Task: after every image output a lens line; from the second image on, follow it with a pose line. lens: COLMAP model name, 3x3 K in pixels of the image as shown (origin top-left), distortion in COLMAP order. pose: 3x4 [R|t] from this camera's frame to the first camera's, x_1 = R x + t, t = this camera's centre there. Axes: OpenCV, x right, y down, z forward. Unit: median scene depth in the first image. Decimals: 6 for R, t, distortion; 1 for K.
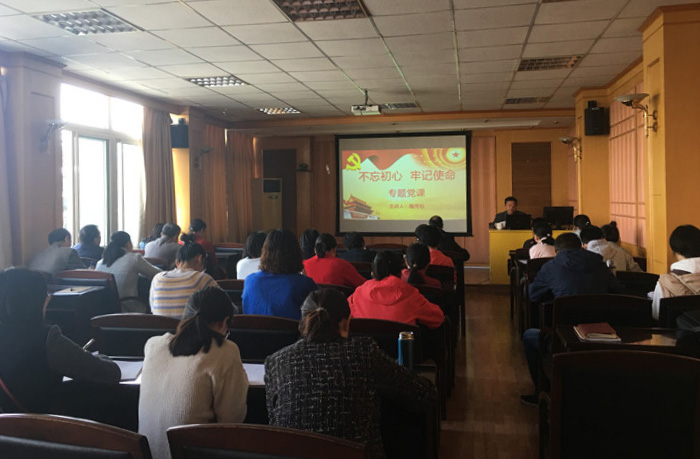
lens RADIAL K [[665.2, 0, 366.4], [0, 665.2, 227.6], [0, 0, 1]] dist [0.011077, 0.005890]
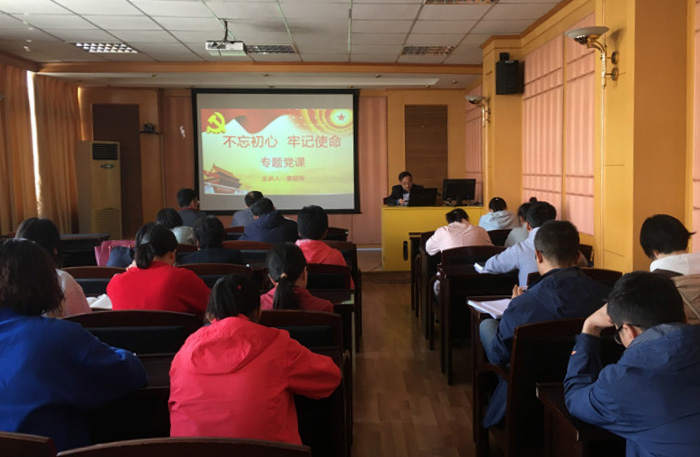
lens RADIAL K [[665.2, 0, 366.4], [0, 665.2, 226.6], [0, 0, 1]] dist [0.011077, 0.005890]
pose [[0.983360, -0.012133, 0.181263, 0.012257], [0.004520, 0.999092, 0.042355, -0.007328], [-0.181613, -0.040831, 0.982522, 0.178327]]
